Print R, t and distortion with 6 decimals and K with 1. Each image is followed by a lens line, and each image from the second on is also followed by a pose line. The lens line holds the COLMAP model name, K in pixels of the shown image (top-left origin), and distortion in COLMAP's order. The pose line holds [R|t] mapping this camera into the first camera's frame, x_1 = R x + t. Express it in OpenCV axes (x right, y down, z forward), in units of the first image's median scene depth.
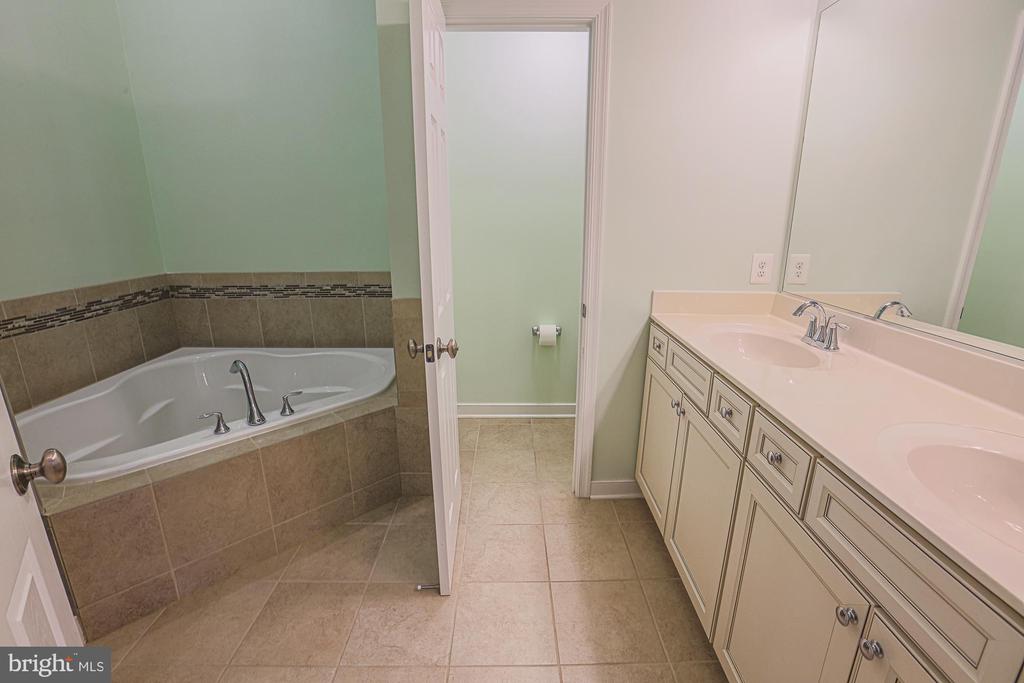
lens RADIAL K [[461.2, 0, 512.0], [0, 461.2, 341.5], [0, 0, 1]] dist [-0.055905, 0.018695]
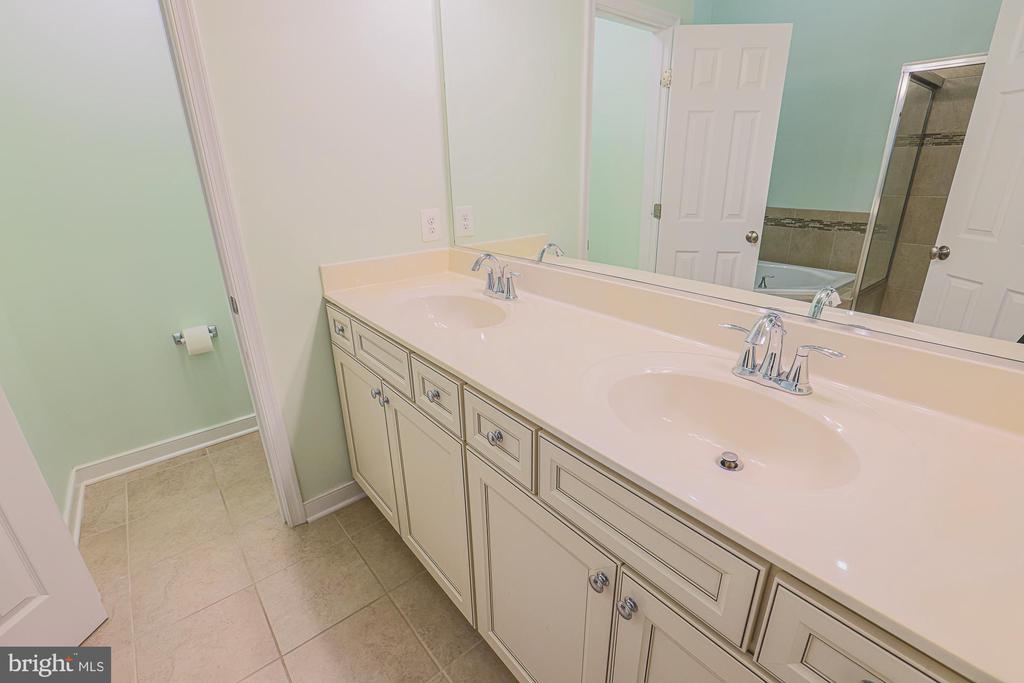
lens RADIAL K [[461.2, 0, 512.0], [0, 461.2, 341.5], [0, 0, 1]] dist [-0.055905, 0.018695]
pose [[0.774650, -0.237173, 0.586231, 0.076991], [0.189557, 0.971467, 0.142548, -0.035156], [-0.603313, 0.000700, 0.797505, 0.166746]]
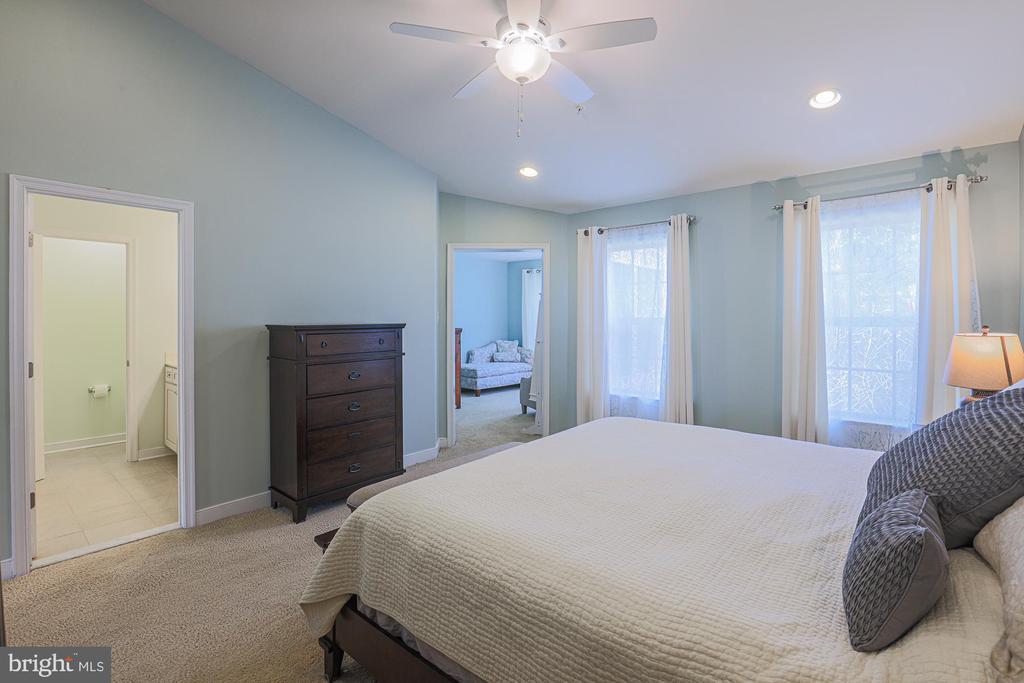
lens RADIAL K [[461.2, 0, 512.0], [0, 461.2, 341.5], [0, 0, 1]] dist [-0.055905, 0.018695]
pose [[0.638618, -0.003232, 0.769517, -0.388379], [0.203884, 0.964965, -0.165149, 0.699997], [-0.742024, 0.262359, 0.616903, -2.096838]]
